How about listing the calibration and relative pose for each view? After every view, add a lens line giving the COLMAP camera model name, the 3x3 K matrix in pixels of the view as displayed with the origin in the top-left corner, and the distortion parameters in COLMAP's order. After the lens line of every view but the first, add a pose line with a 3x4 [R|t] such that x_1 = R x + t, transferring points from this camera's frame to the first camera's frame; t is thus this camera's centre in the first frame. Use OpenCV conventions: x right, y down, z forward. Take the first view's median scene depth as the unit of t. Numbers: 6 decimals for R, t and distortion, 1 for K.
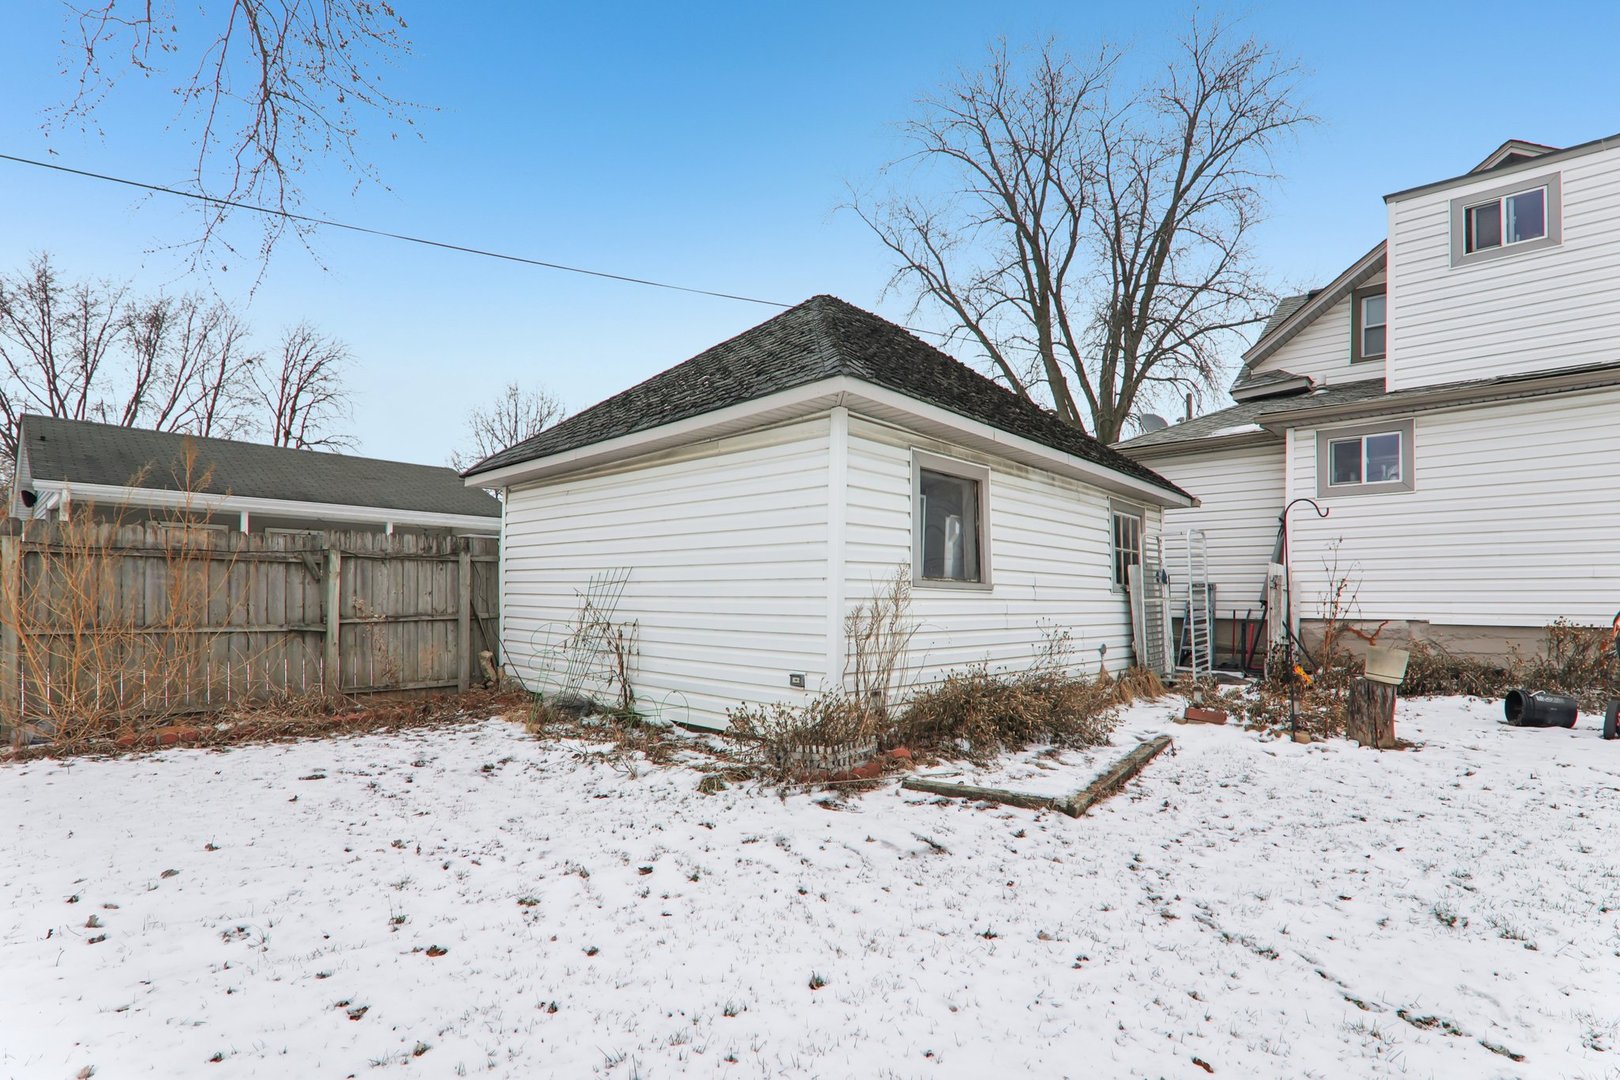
lens RADIAL K [[784.9, 0, 854.6], [0, 784.9, 547.4], [0, 0, 1]] dist [-0.017718, 0.000036]
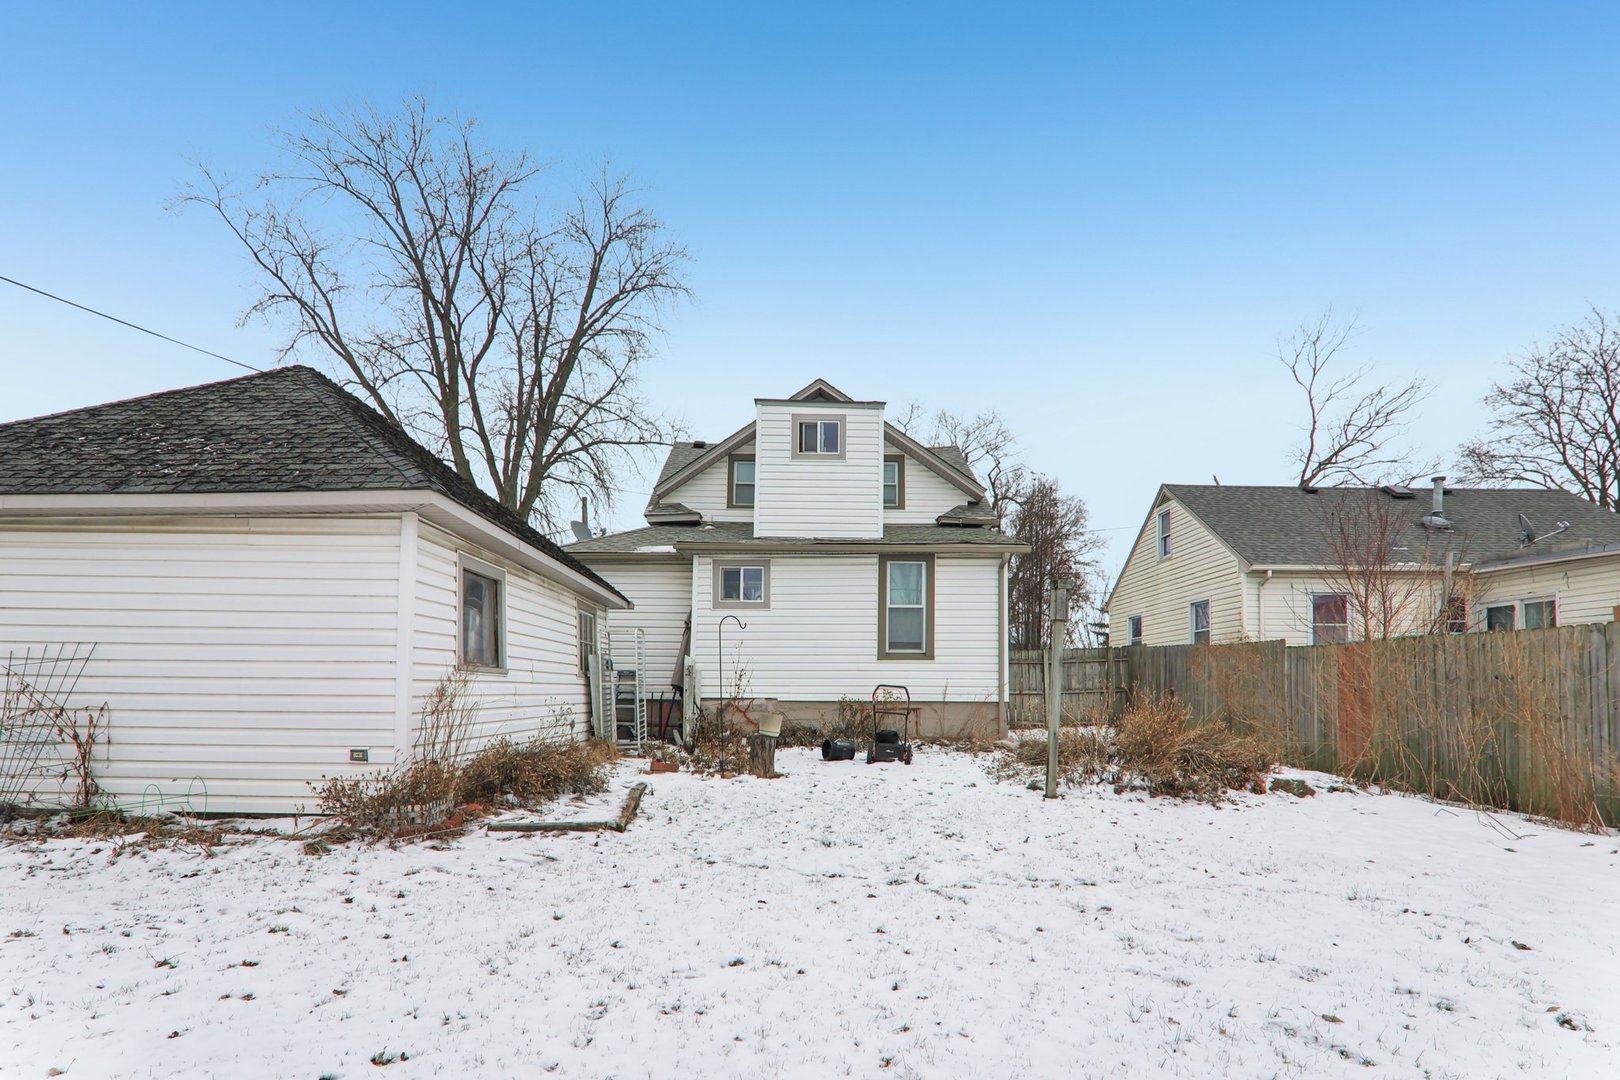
lens RADIAL K [[817.3, 0, 808.6], [0, 817.3, 451.1], [0, 0, 1]] dist [-0.006815, -0.000279]
pose [[0.739192, 0.186387, 0.647191, -0.376469], [-0.044164, 0.972289, -0.229571, -0.012479], [-0.672046, 0.141115, 0.726940, -0.297111]]
